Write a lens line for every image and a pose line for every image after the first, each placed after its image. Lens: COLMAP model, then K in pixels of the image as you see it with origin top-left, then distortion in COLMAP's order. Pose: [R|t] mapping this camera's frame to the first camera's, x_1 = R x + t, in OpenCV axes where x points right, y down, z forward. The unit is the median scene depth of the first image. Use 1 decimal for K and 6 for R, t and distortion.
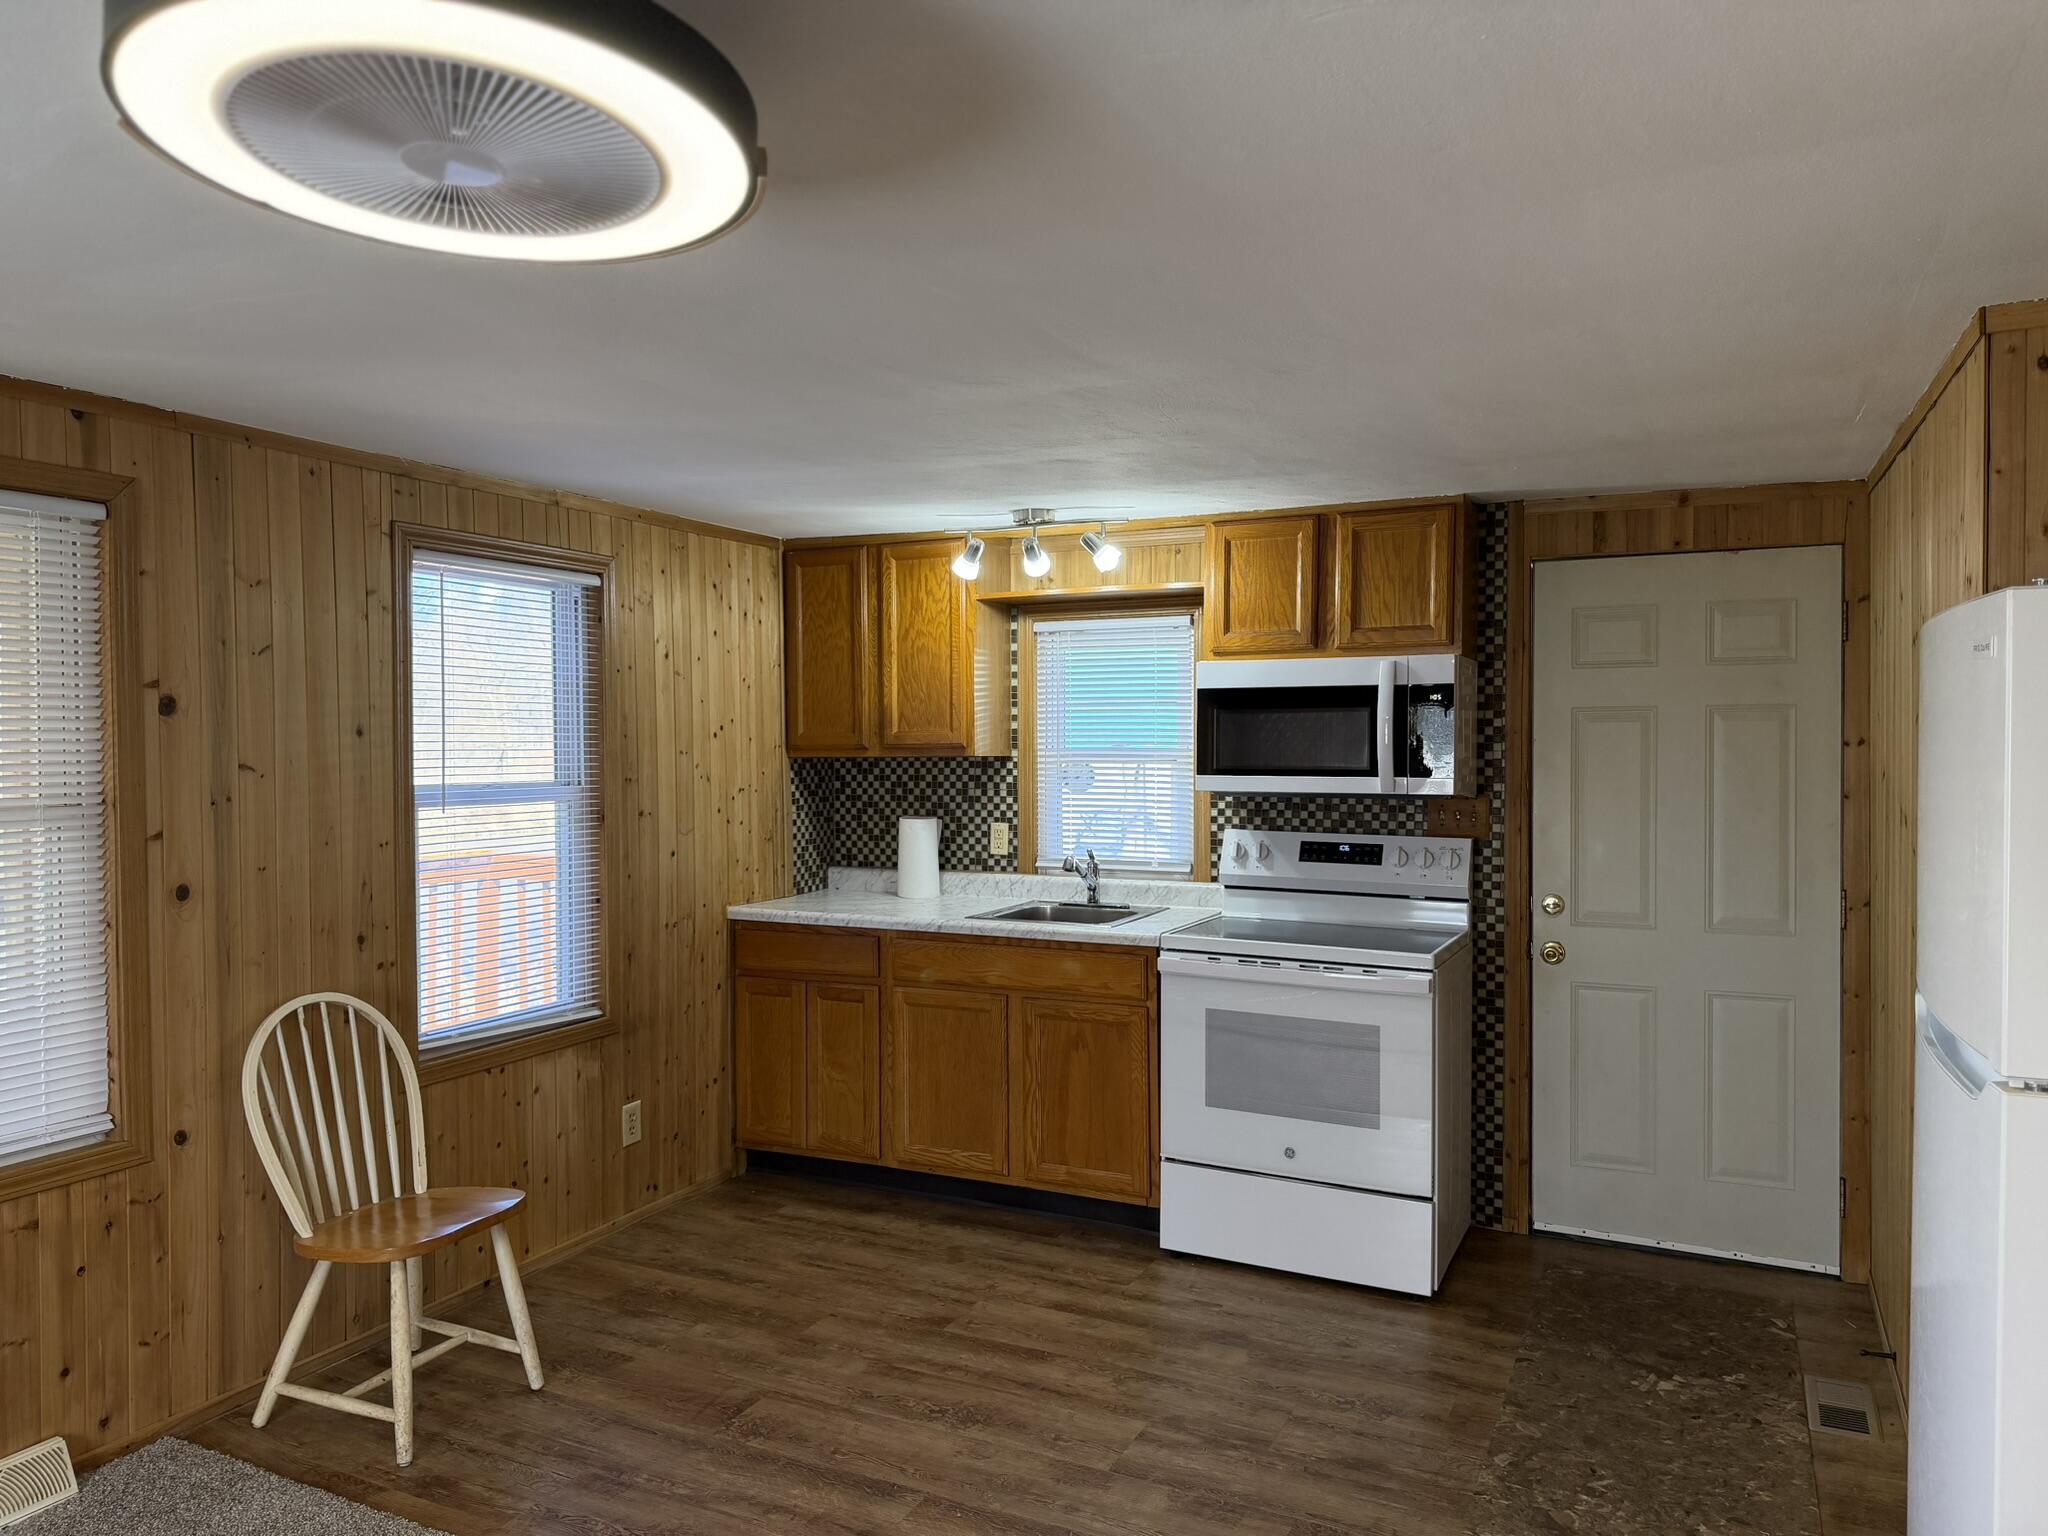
lens RADIAL K [[1440.9, 0, 931.6], [0, 1440.9, 771.4], [0, 0, 1]] dist [0.043528, -0.040299]
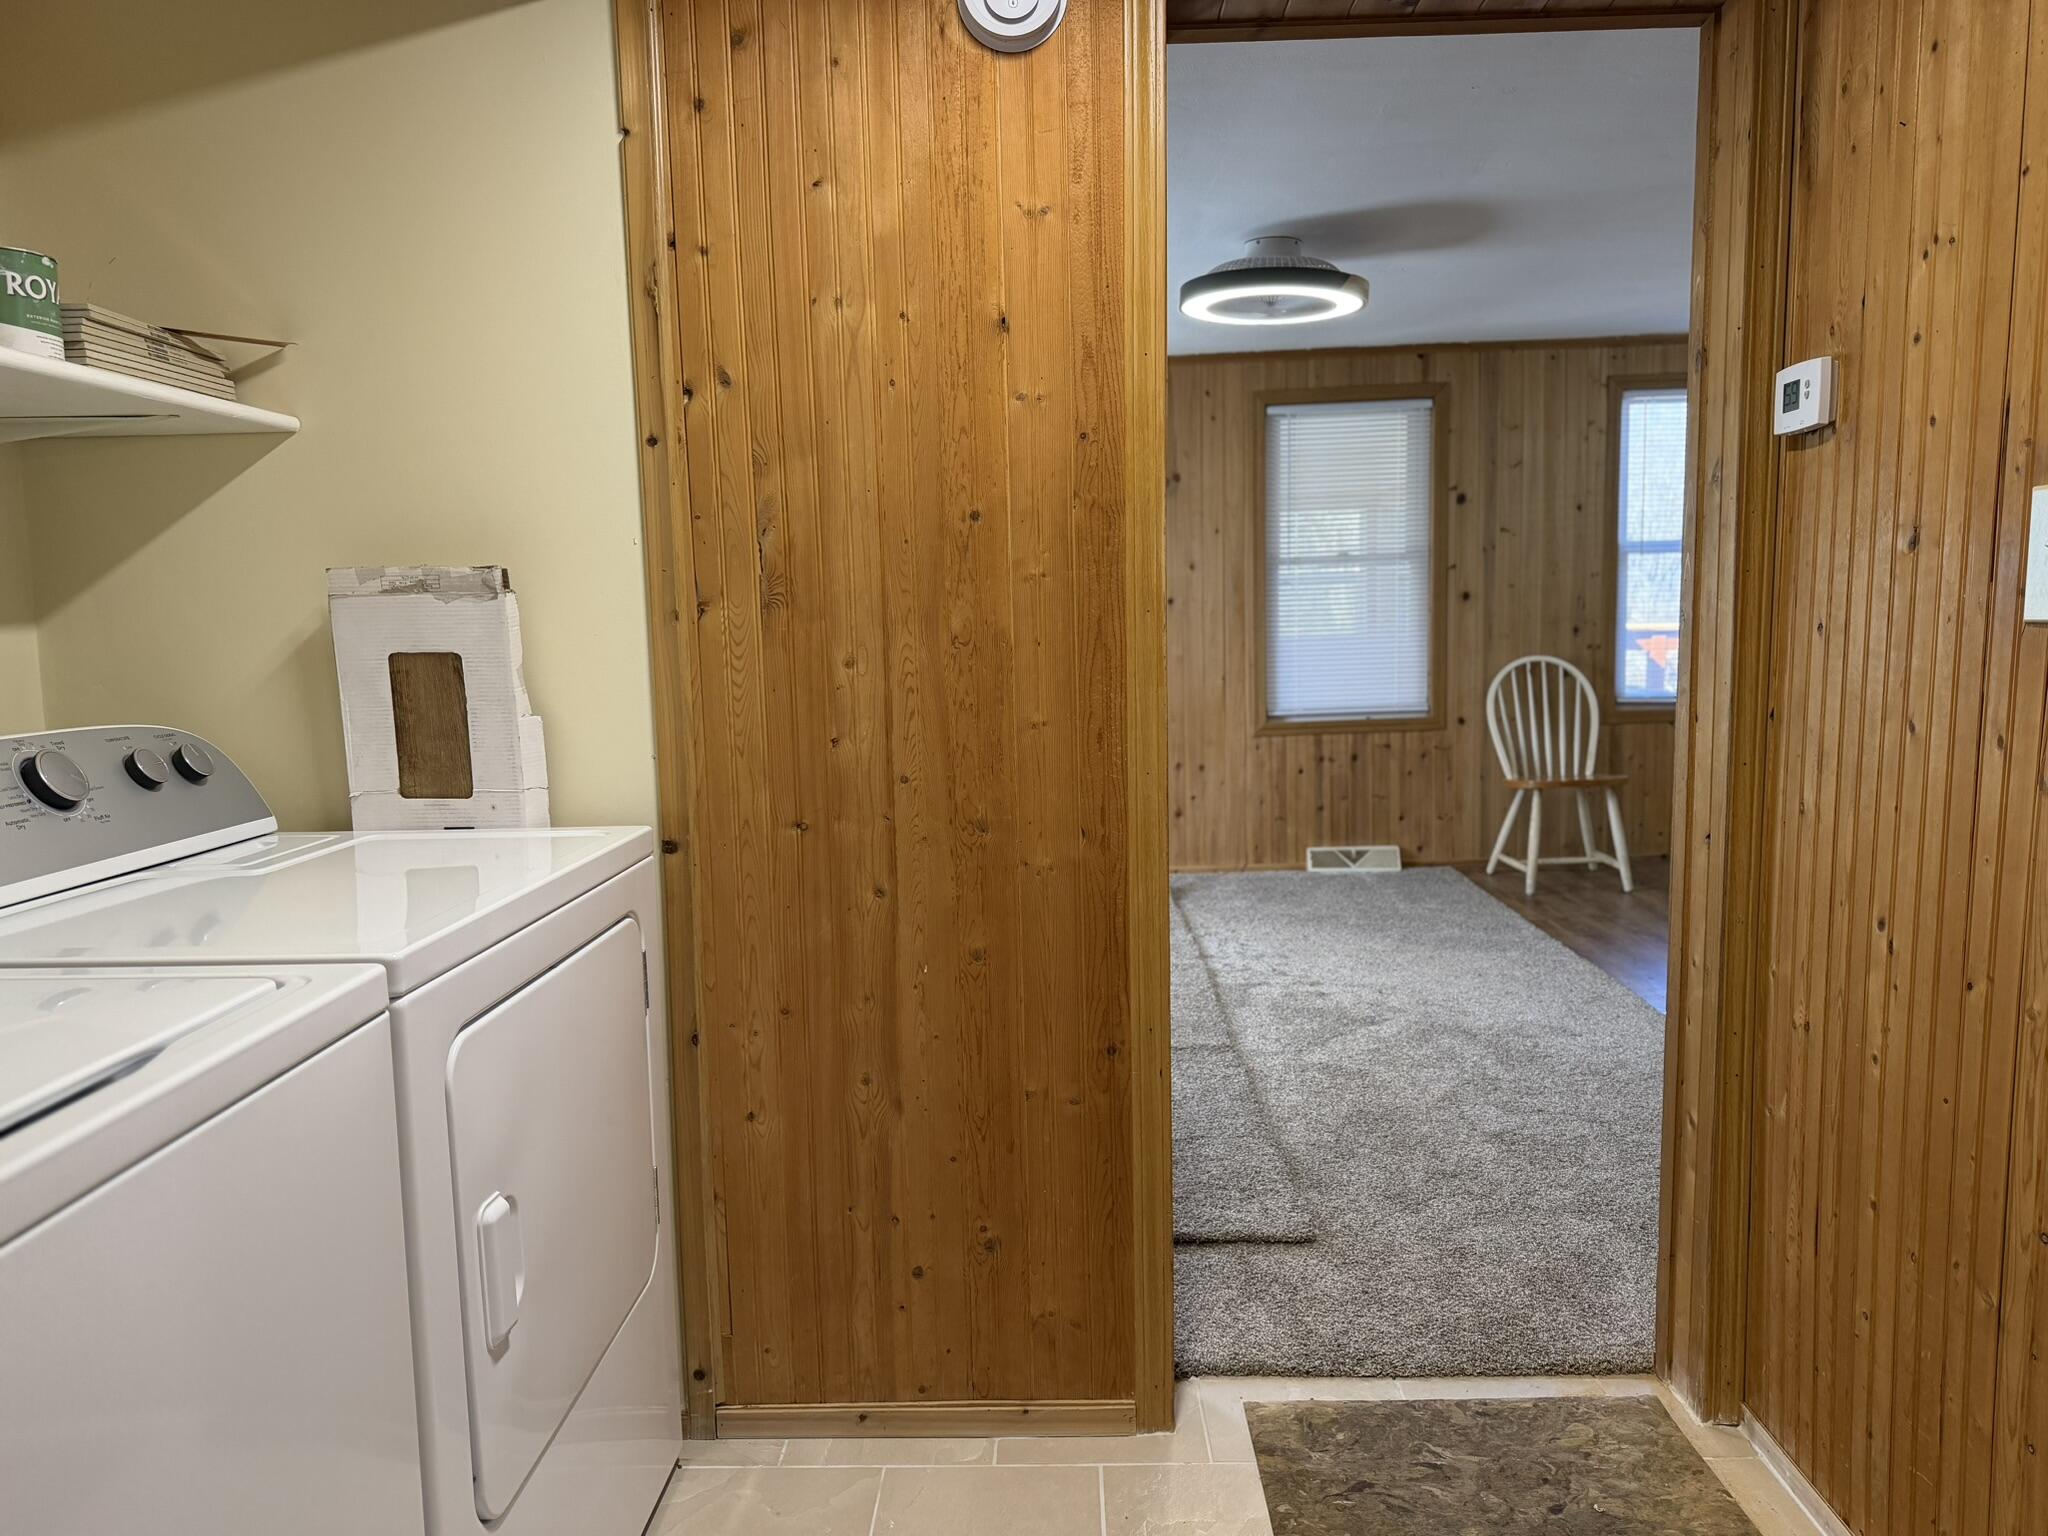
lens RADIAL K [[1429.2, 0, 1024.0], [0, 1429.2, 768.0], [0, 0, 1]] dist [0.000927, -0.039441]
pose [[0.429856, 0.093866, -0.898005, 0.863578], [0.014905, 0.993708, 0.111004, 0.081454], [0.902774, -0.061101, 0.425752, -0.321050]]
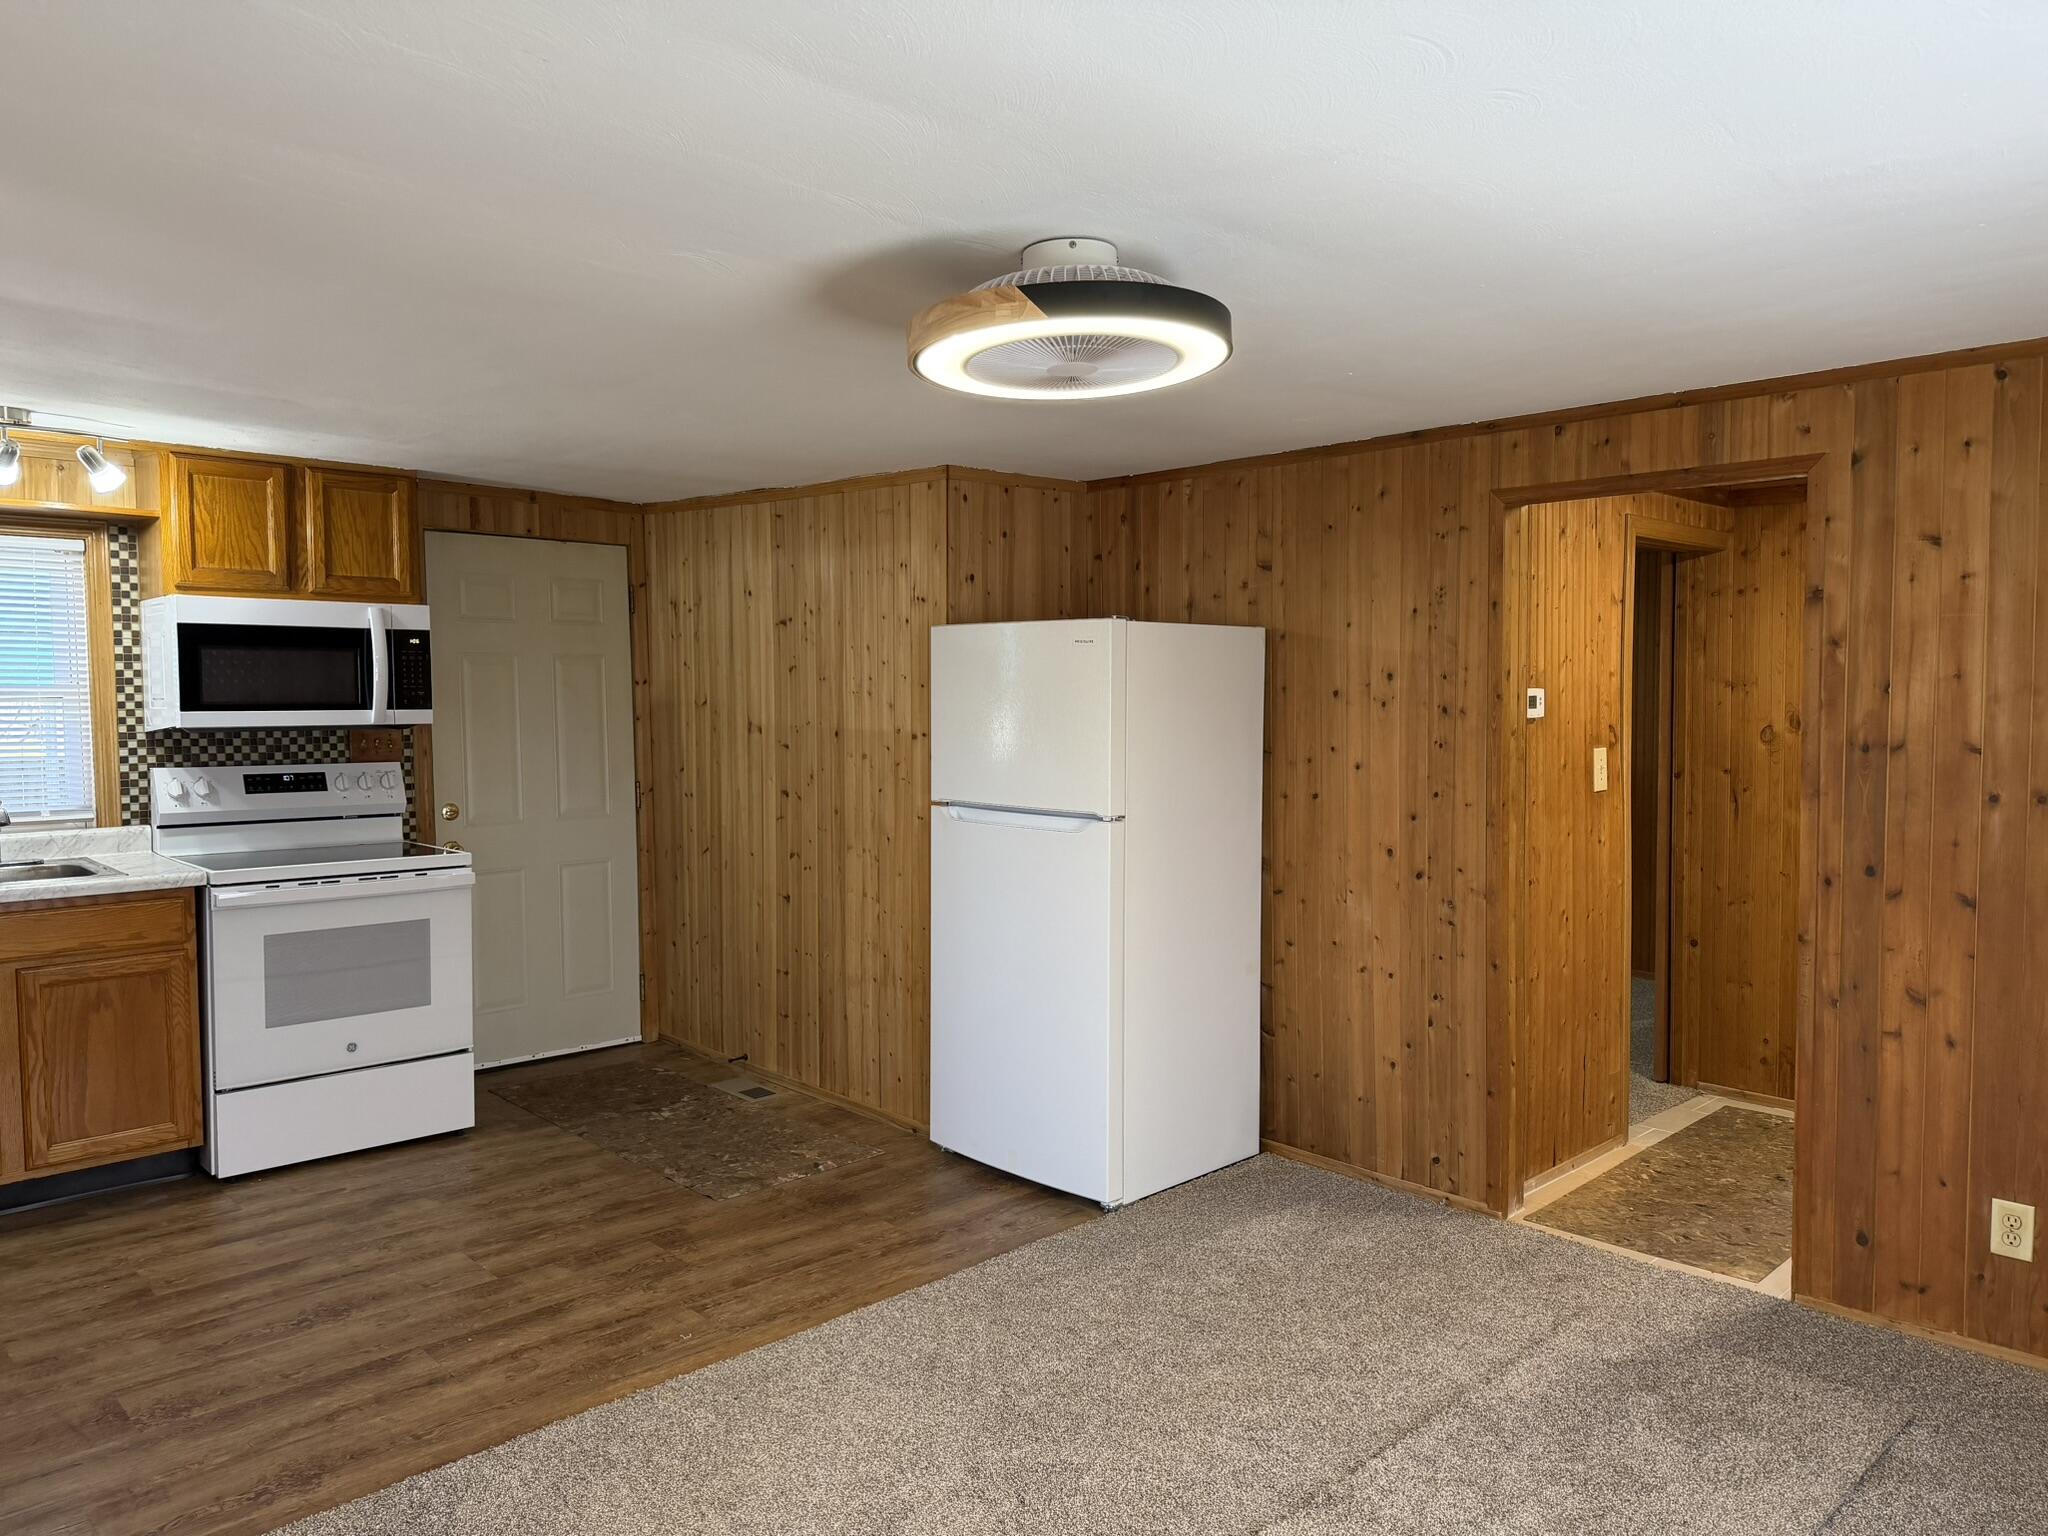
lens RADIAL K [[1420.6, 0, 1083.9], [0, 1420.6, 817.9], [0, 0, 1]] dist [-0.000553, -0.002008]
pose [[0.305862, -0.084189, 0.948346, -0.613517], [0.015975, 0.996396, 0.083302, 0.004504], [-0.951942, -0.010329, 0.306105, 0.128984]]
